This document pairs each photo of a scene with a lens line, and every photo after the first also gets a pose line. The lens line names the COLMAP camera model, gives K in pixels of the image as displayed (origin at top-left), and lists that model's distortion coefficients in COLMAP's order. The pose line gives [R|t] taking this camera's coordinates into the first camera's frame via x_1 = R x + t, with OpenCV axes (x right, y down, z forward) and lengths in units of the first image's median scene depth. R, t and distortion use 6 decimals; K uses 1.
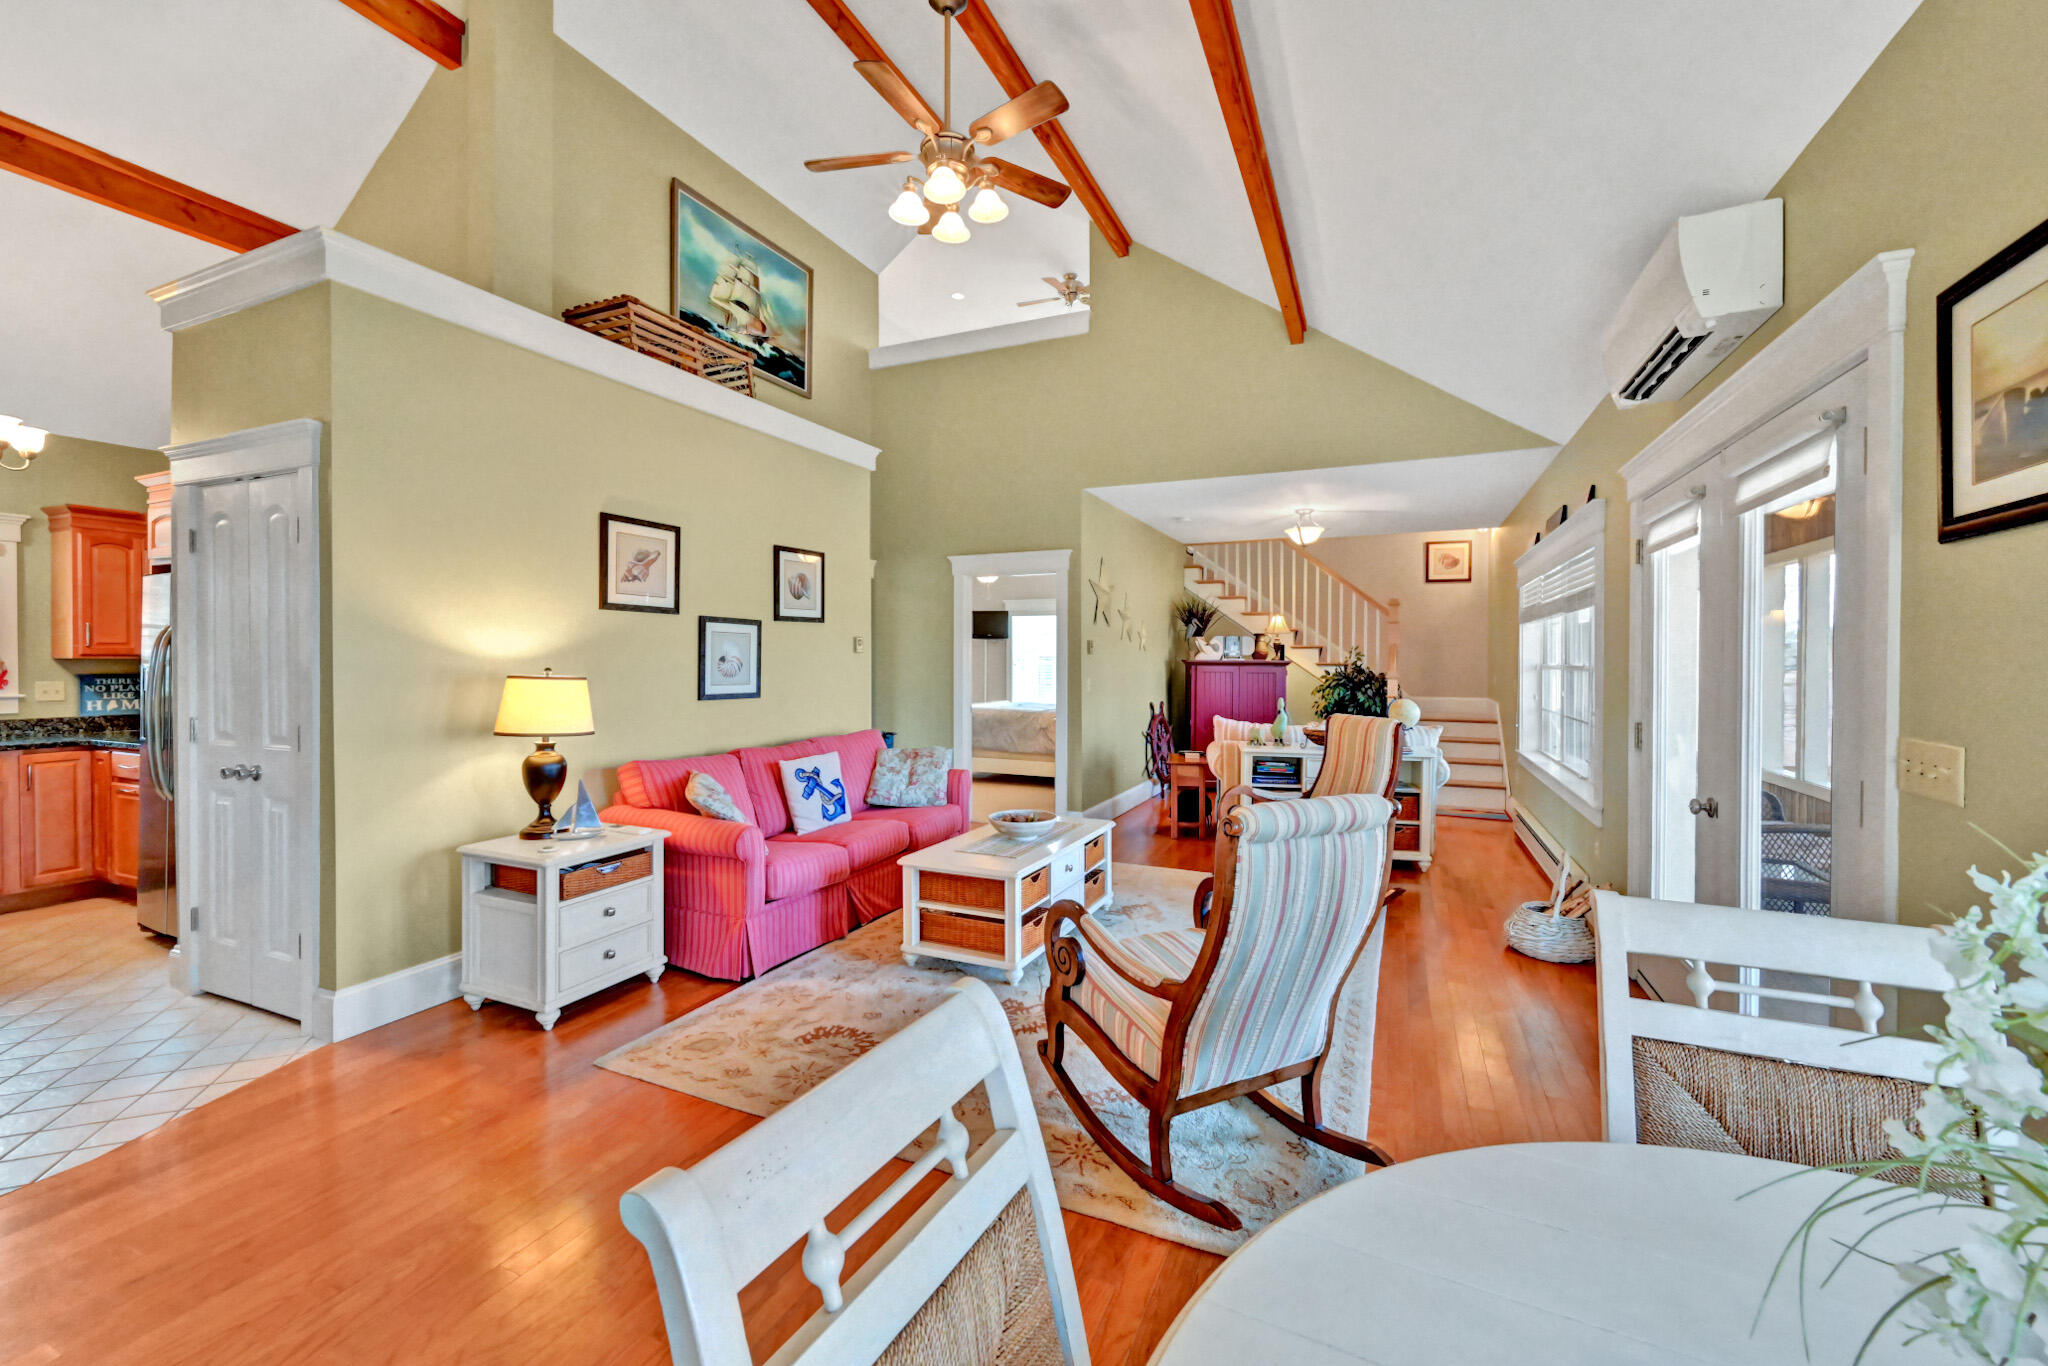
lens RADIAL K [[813.9, 0, 1031.1], [0, 813.9, 663.4], [0, 0, 1]] dist [0.000476, 0.000224]
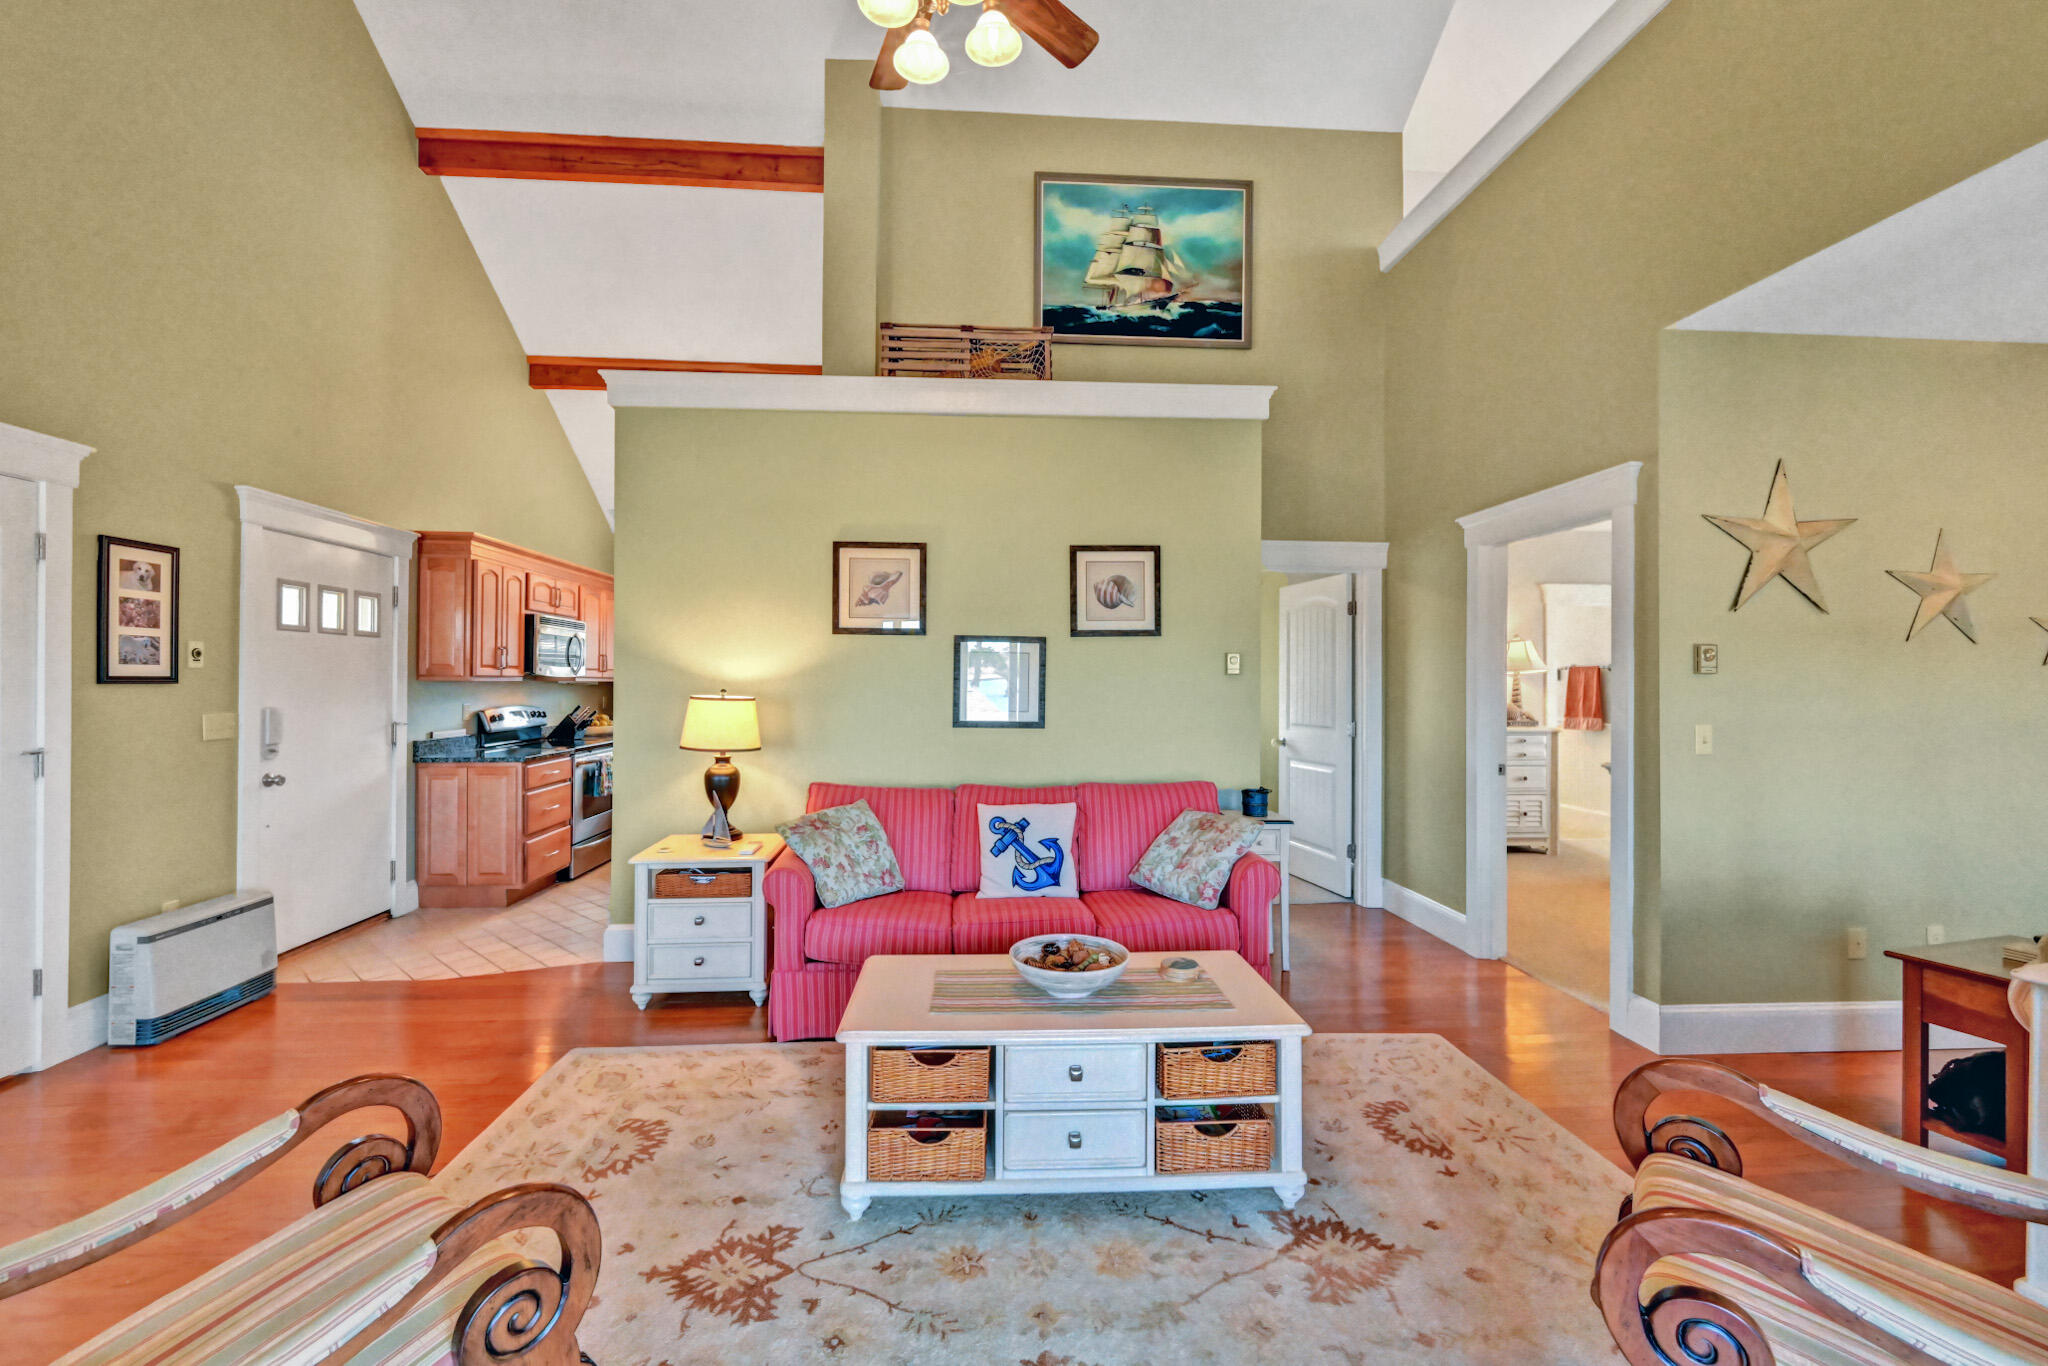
lens RADIAL K [[815.5, 0, 1016.7], [0, 815.5, 680.9], [0, 0, 1]] dist [-0.000727, -0.000218]
pose [[0.463149, -0.004673, -0.886268, 0.424073], [-0.008879, 0.999911, -0.009913, 0.001335], [0.886236, 0.012460, 0.463067, 0.607339]]
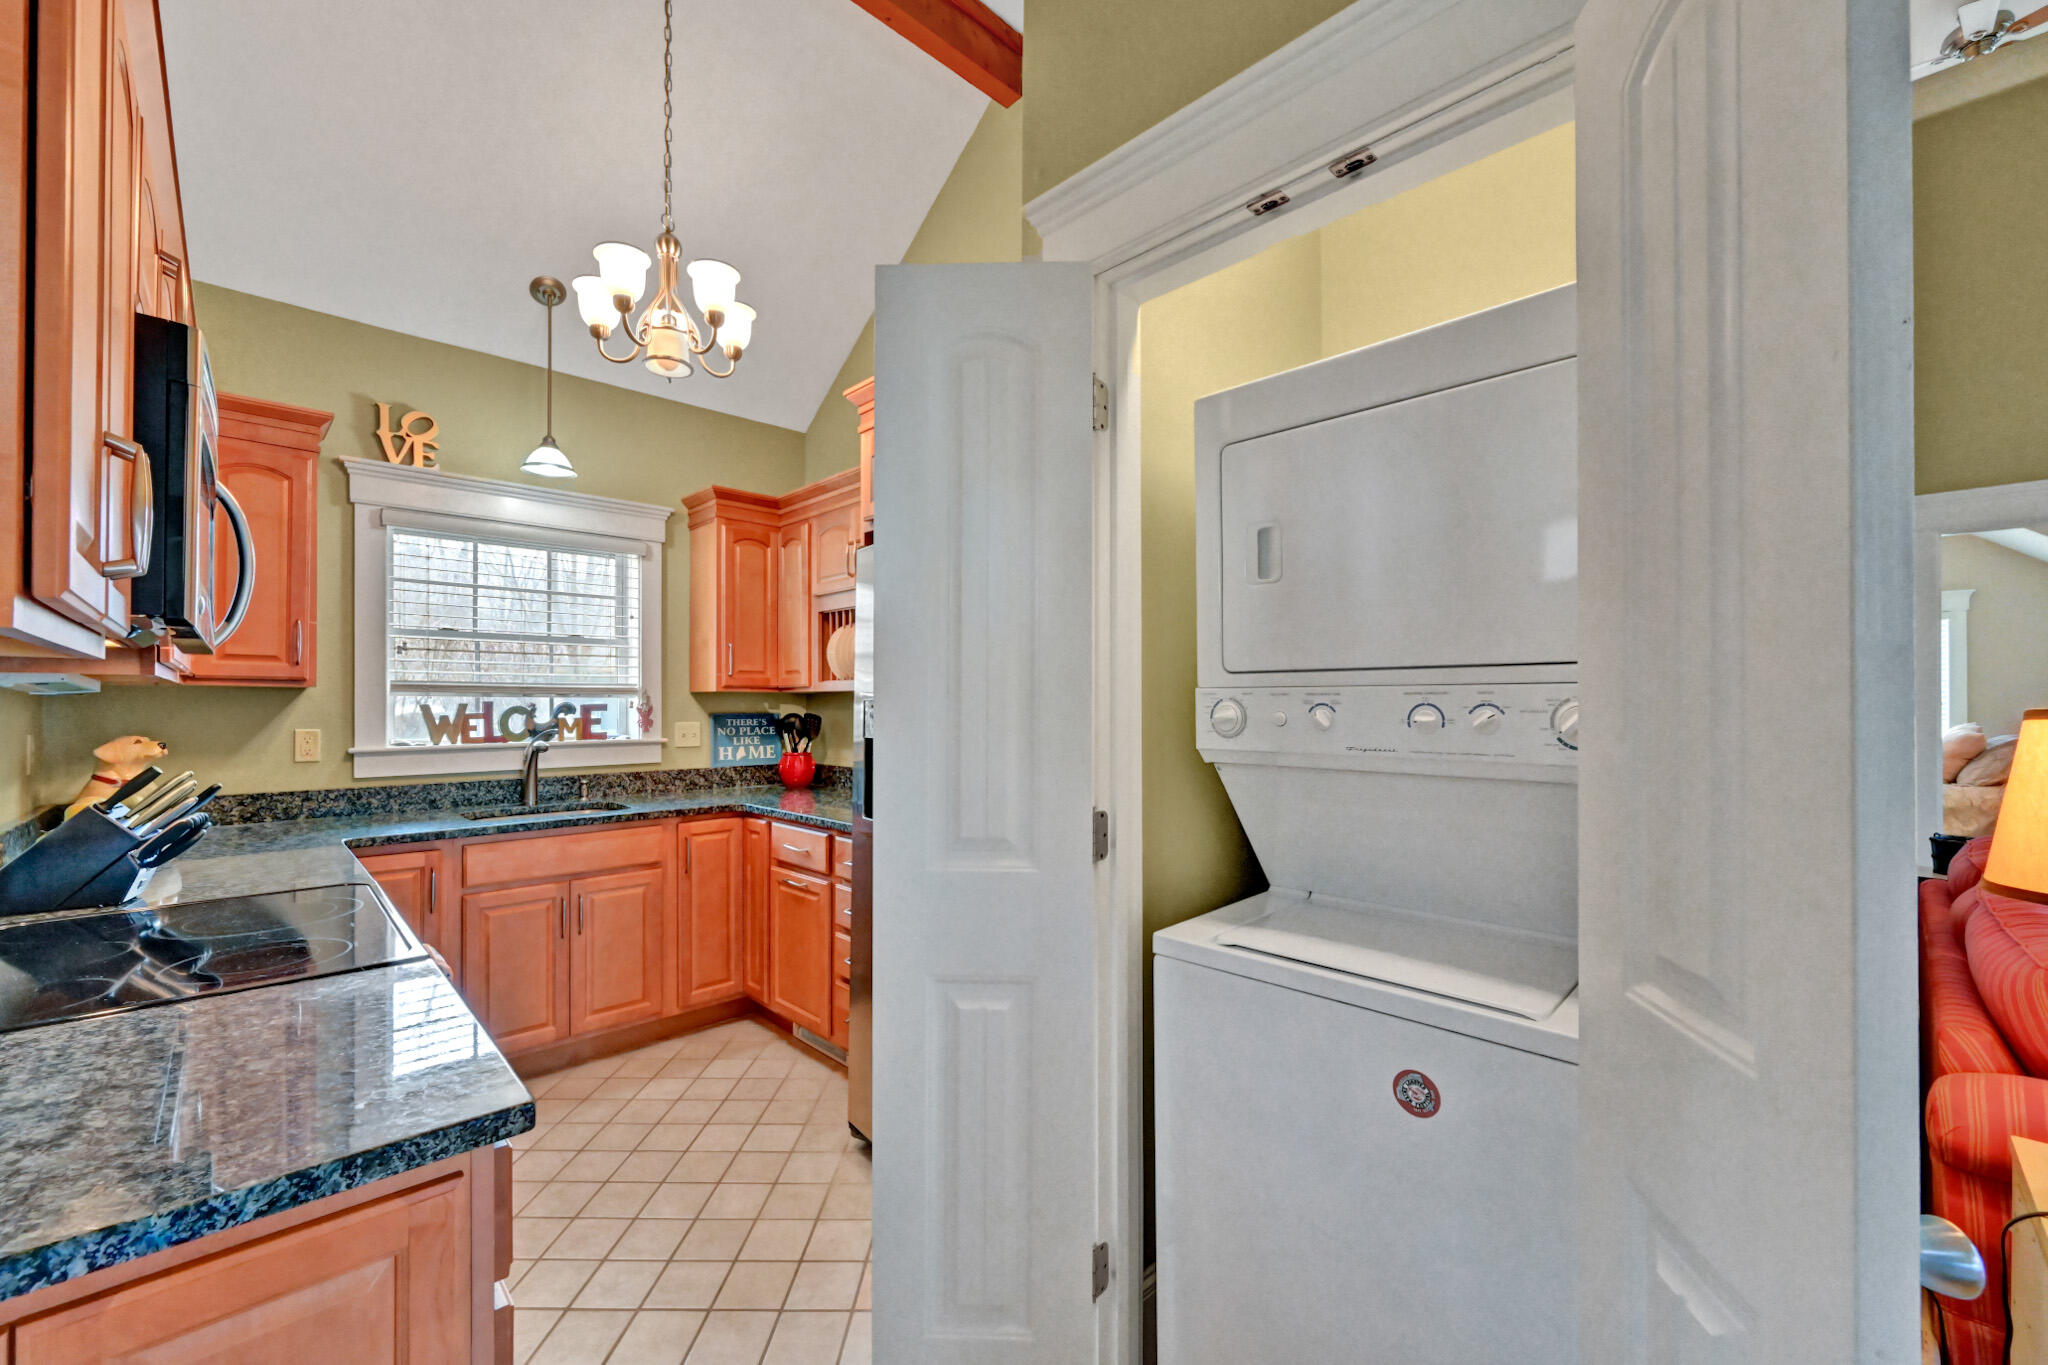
lens RADIAL K [[819.8, 0, 1017.5], [0, 819.8, 696.9], [0, 0, 1]] dist [0.000270, 0.000099]
pose [[0.928266, -0.003779, -0.371897, -0.633945], [-0.001542, 0.999901, -0.014008, 0.009069], [0.371913, 0.013577, 0.928168, 0.398778]]
